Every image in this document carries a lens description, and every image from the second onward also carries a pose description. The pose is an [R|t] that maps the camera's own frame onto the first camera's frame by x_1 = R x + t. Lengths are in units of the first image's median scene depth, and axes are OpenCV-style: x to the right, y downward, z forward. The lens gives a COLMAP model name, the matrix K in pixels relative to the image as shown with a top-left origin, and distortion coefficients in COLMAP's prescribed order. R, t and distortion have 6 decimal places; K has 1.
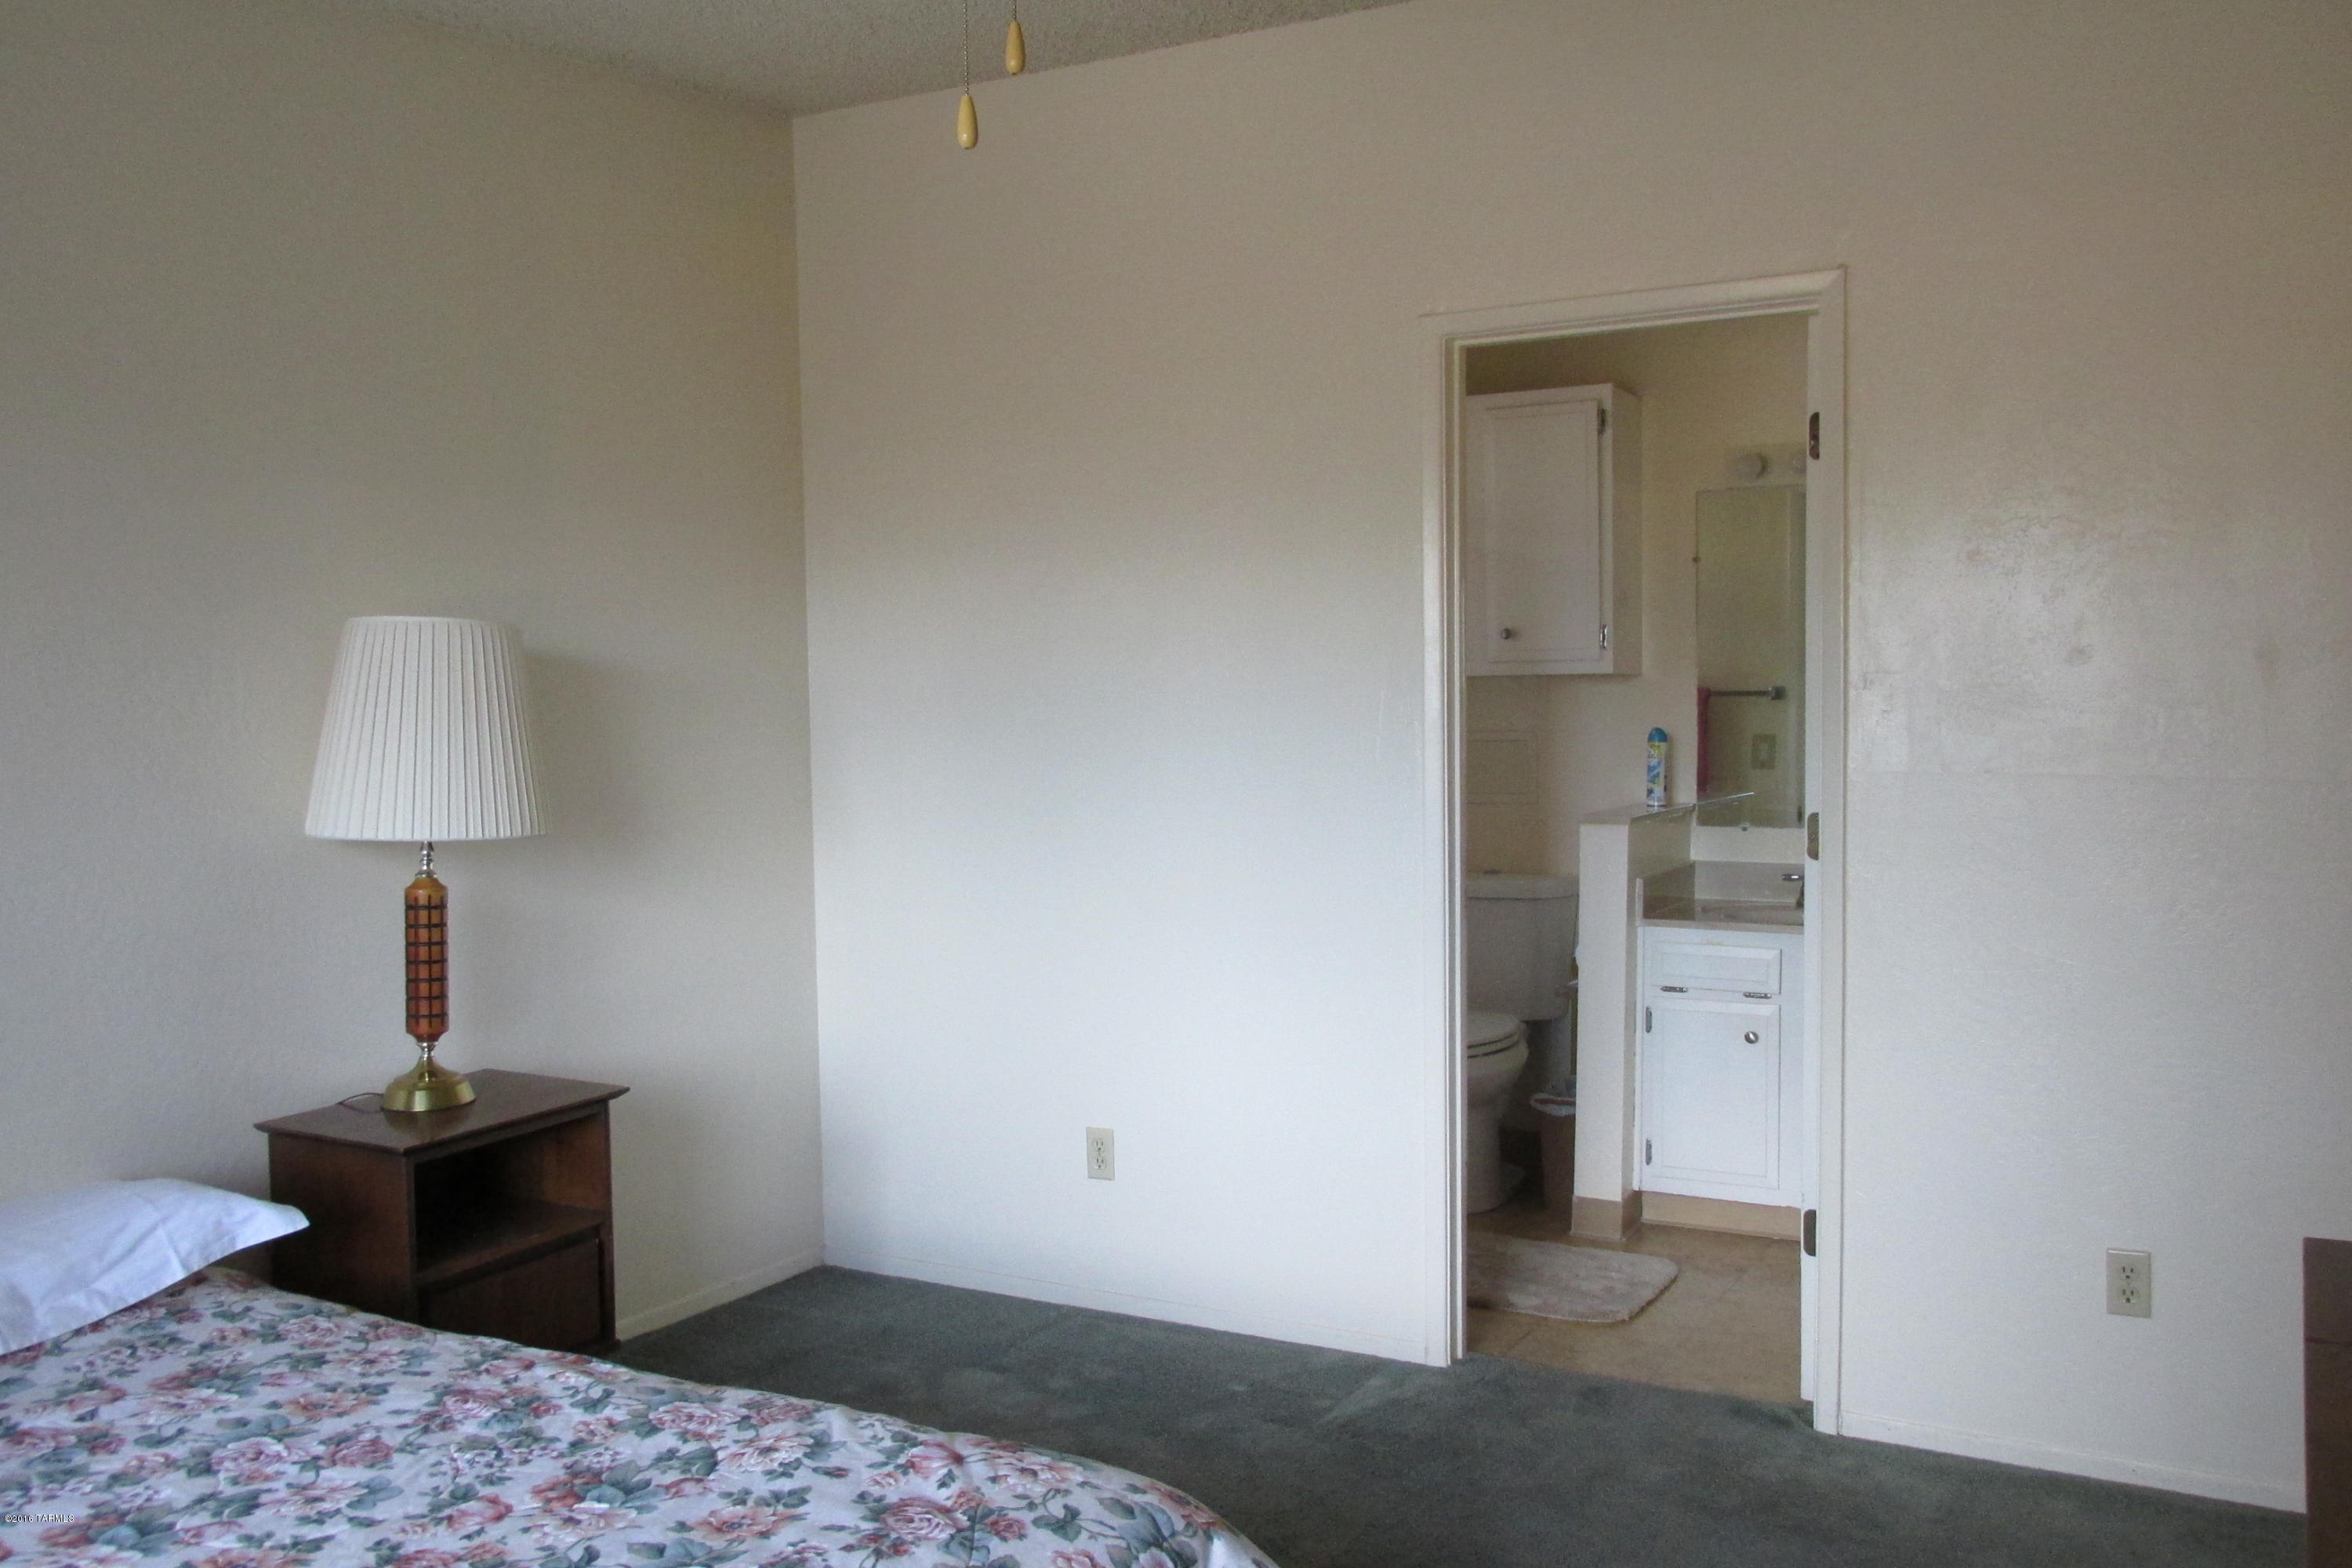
lens RADIAL K [[1990.5, 0, 1182.4], [0, 1990.5, 766.5], [0, 0, 1]] dist [-0.019101, 0.006926]
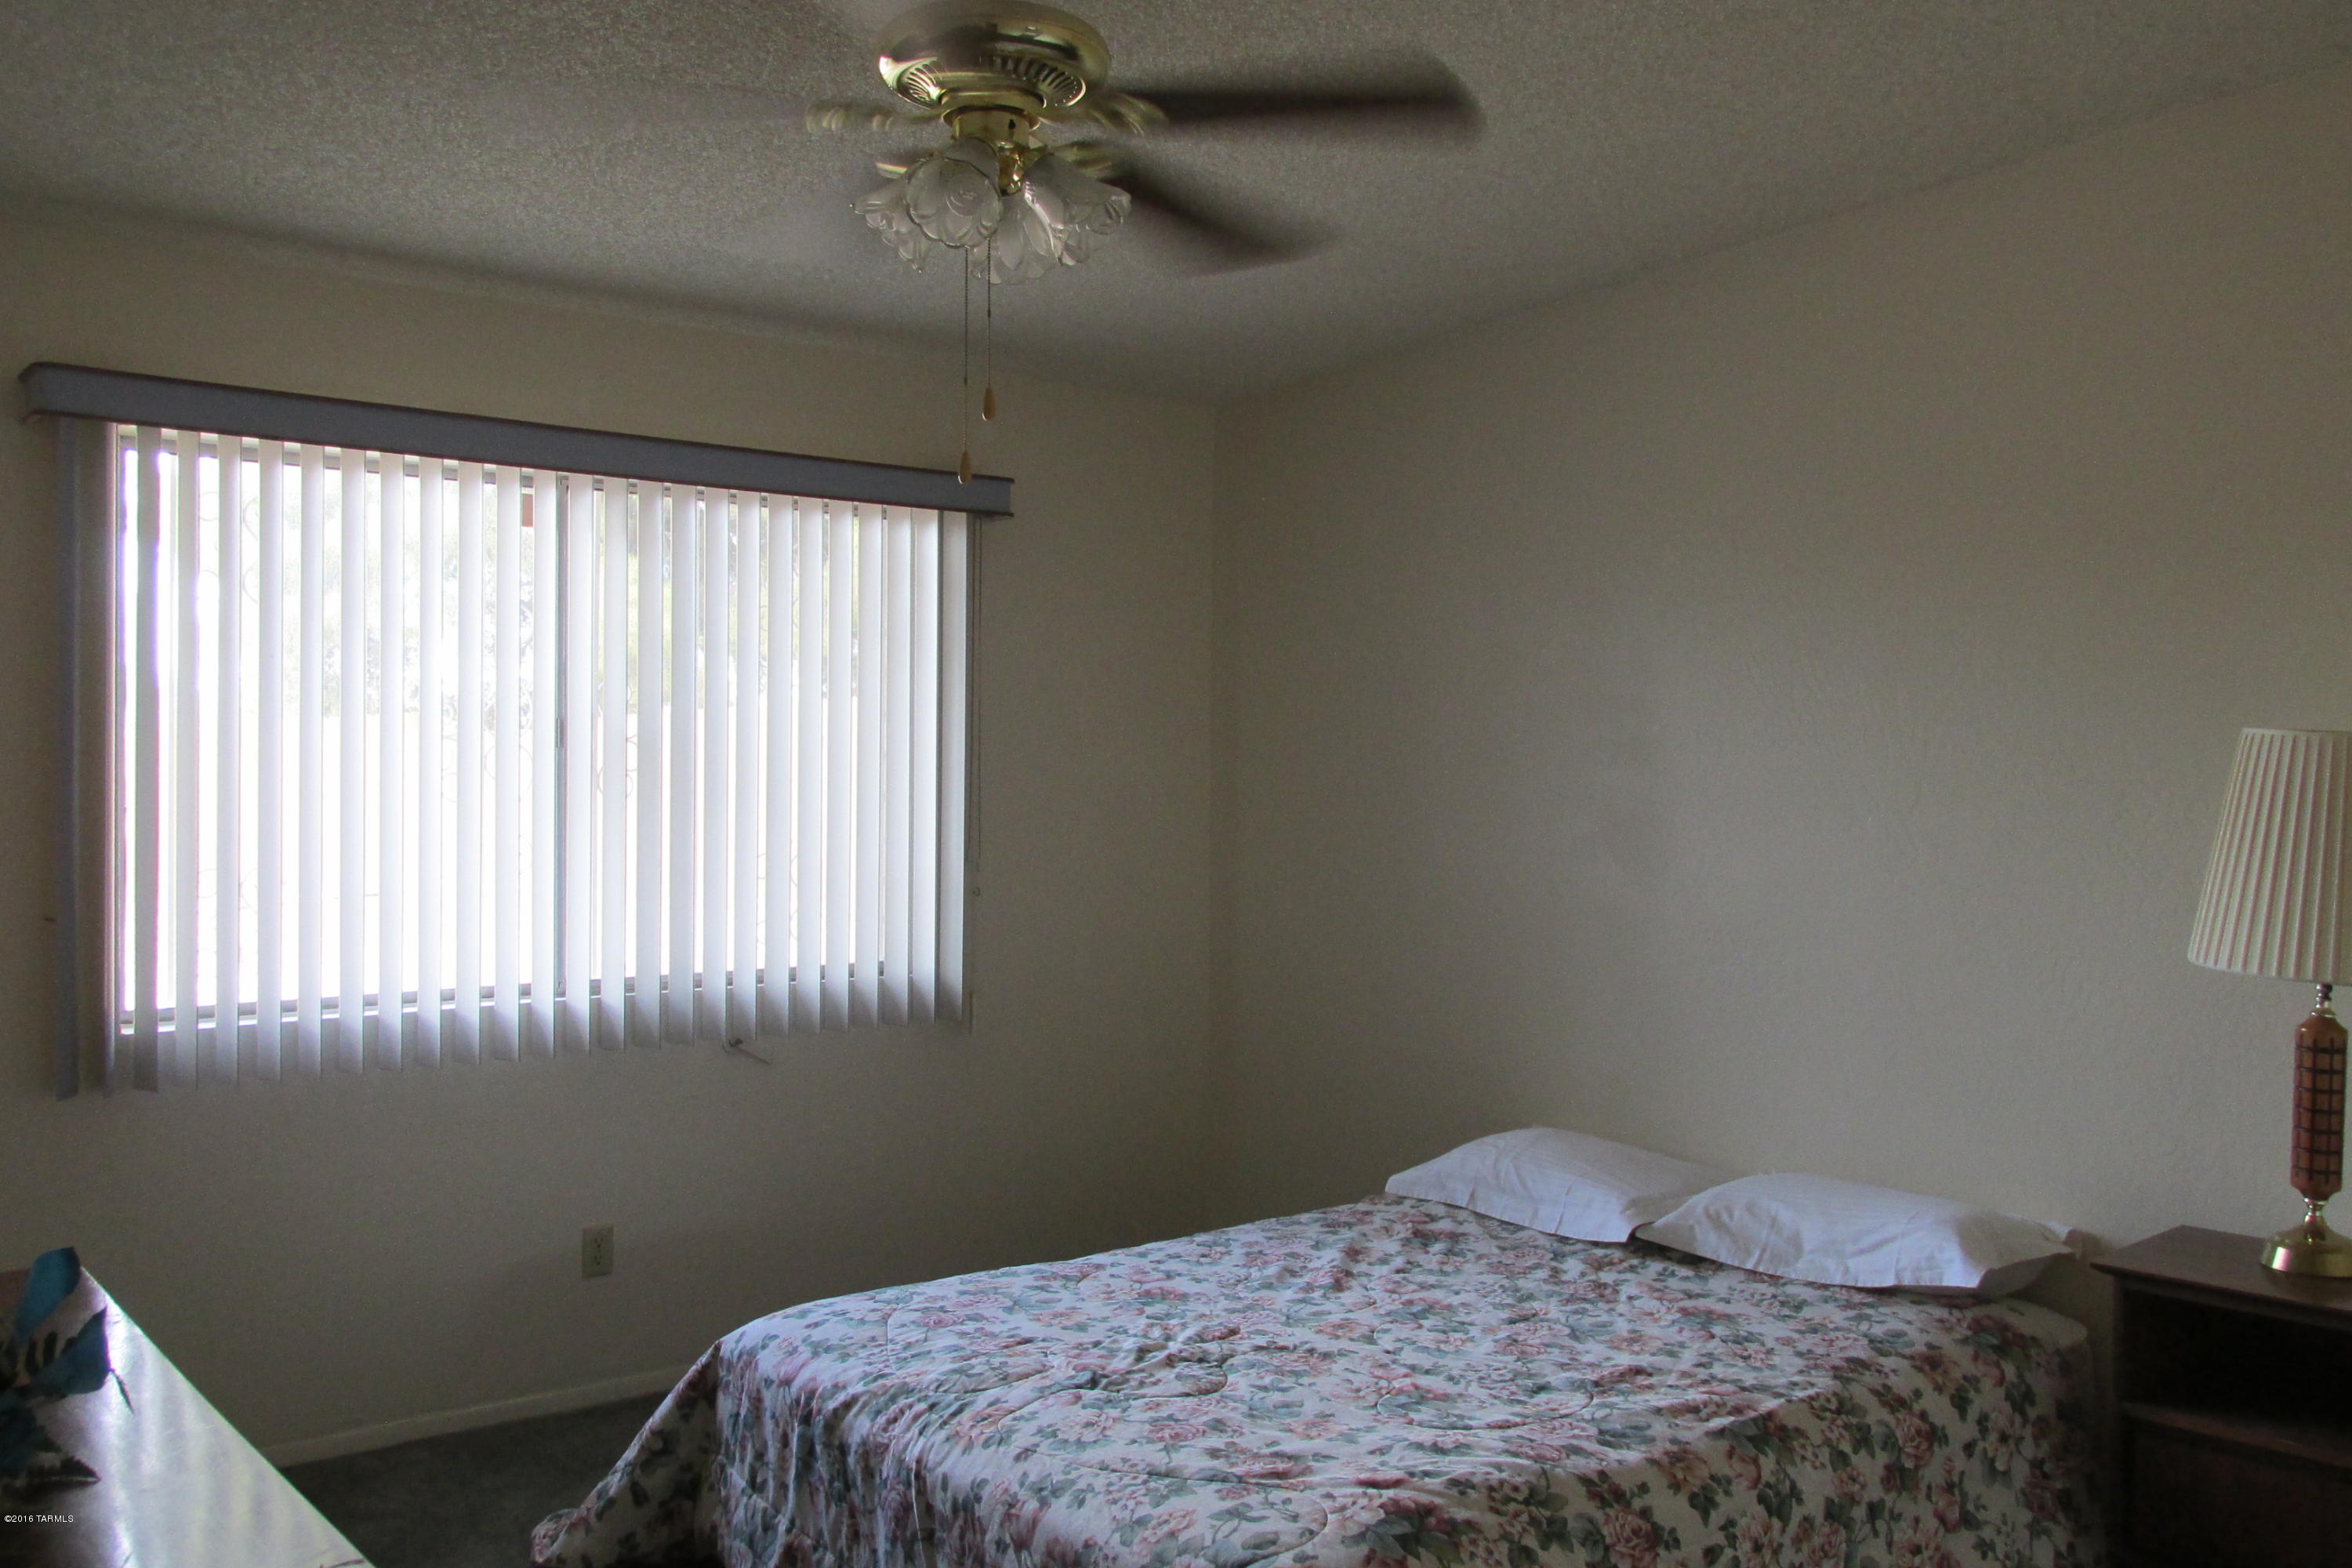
lens RADIAL K [[1990.5, 0, 1182.4], [0, 1990.5, 766.5], [0, 0, 1]] dist [-0.019101, 0.006926]
pose [[-0.351687, 0.007600, -0.936087, 0.916745], [-0.049749, 0.998402, 0.026797, -0.079069], [0.934795, 0.055994, -0.350747, 1.189272]]
